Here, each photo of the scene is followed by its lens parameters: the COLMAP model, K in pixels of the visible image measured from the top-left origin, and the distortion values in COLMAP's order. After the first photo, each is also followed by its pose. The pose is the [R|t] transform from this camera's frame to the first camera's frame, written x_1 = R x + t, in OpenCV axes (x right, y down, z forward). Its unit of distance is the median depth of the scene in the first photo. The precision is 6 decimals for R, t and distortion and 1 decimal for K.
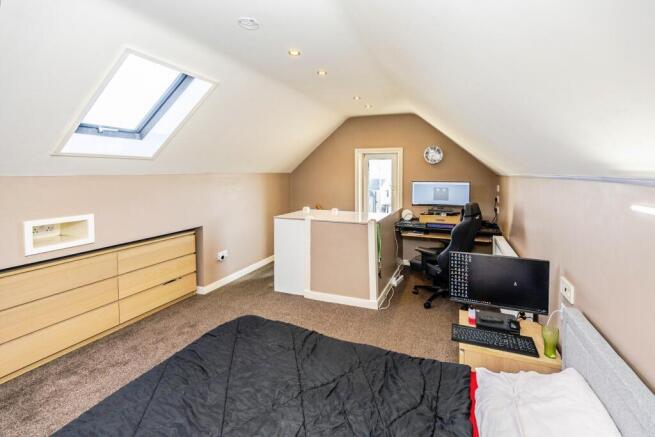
lens RADIAL K [[267.1, 0, 328.7], [0, 267.1, 205.7], [0, 0, 1]] dist [-0.000640, -0.000027]
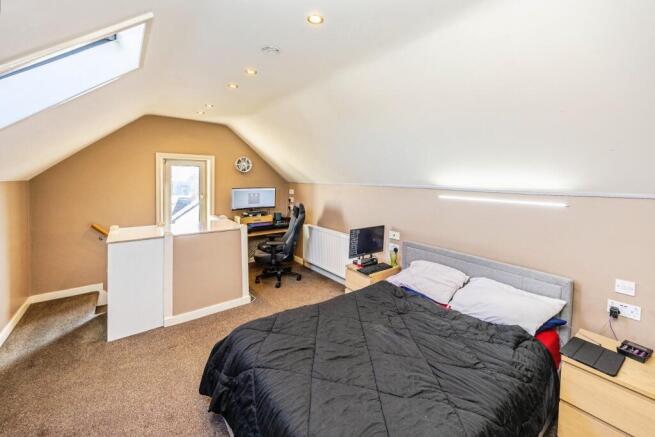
lens RADIAL K [[259.7, 0, 328.8], [0, 259.7, 232.7], [0, 0, 1]] dist [-0.000389, -0.000006]
pose [[0.546864, -0.169621, 0.819859, -0.376250], [0.095909, 0.985507, 0.139919, -0.023455], [-0.831710, 0.002116, 0.555207, 0.072566]]
